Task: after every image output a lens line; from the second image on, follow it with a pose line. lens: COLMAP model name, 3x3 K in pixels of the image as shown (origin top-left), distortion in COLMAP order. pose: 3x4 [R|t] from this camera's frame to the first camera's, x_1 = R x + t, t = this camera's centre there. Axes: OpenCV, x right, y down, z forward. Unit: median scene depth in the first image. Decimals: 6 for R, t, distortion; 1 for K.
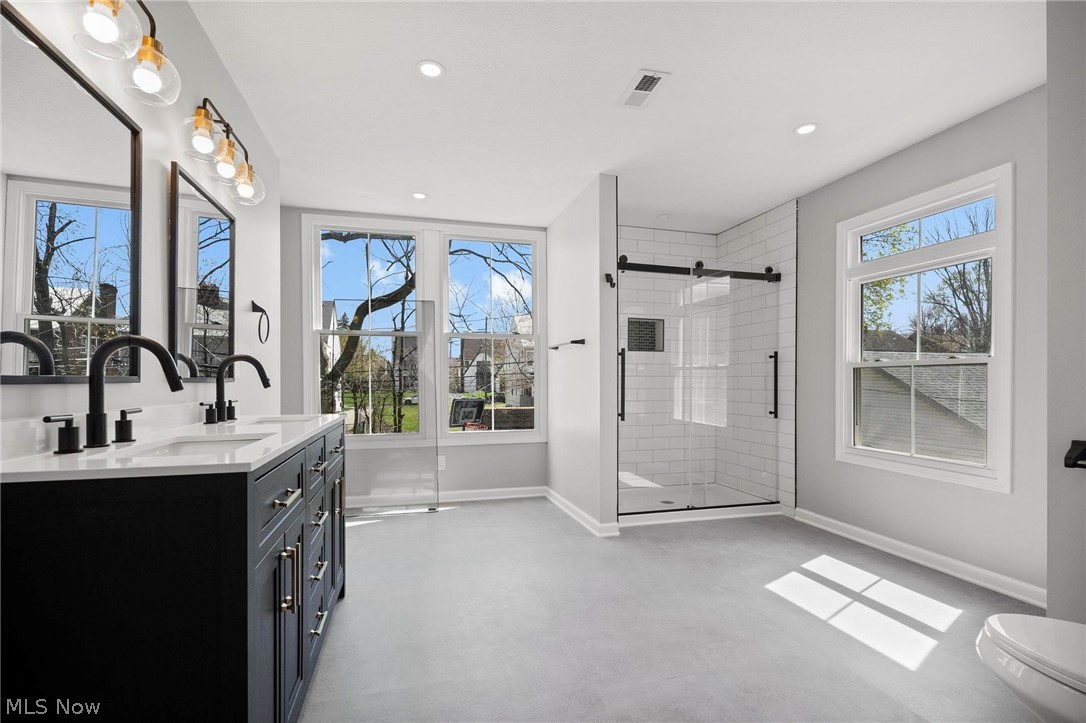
lens RADIAL K [[492.0, 0, 542.3], [0, 492.0, 368.8], [0, 0, 1]] dist [0.001021, 0.001695]
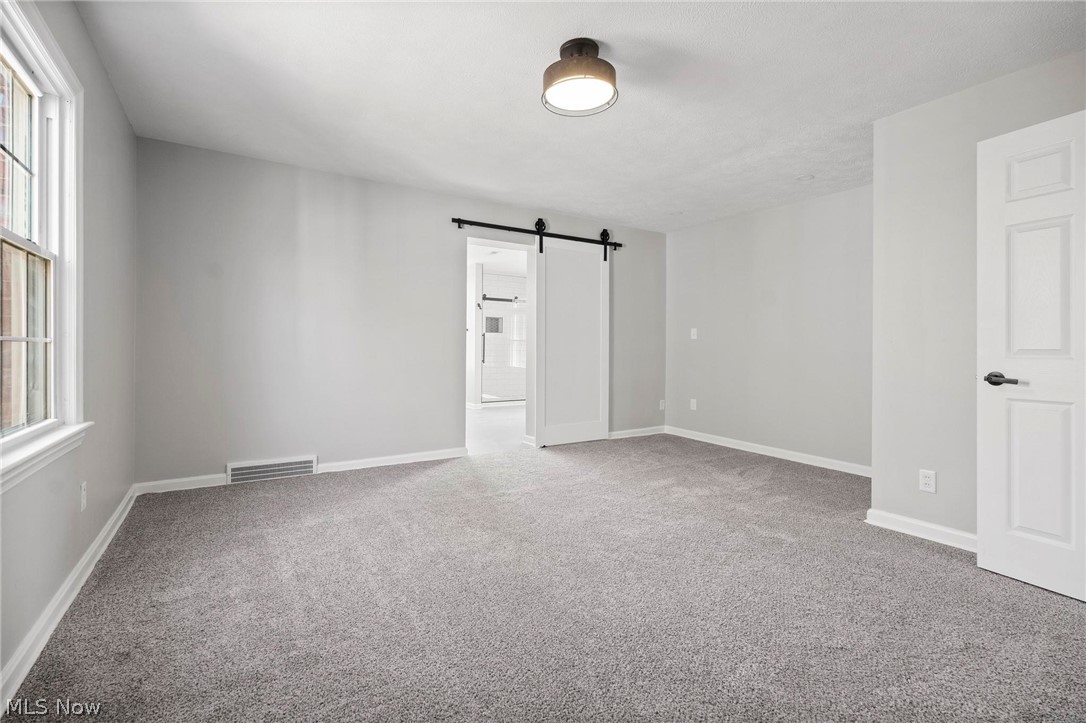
lens RADIAL K [[492.0, 0, 541.6], [0, 492.0, 350.3], [0, 0, 1]] dist [0.001021, 0.001695]
pose [[0.956635, -0.000040, 0.291291, -0.260561], [-0.006416, 0.999755, 0.021207, -0.007982], [-0.291220, -0.022156, 0.956399, -1.346736]]
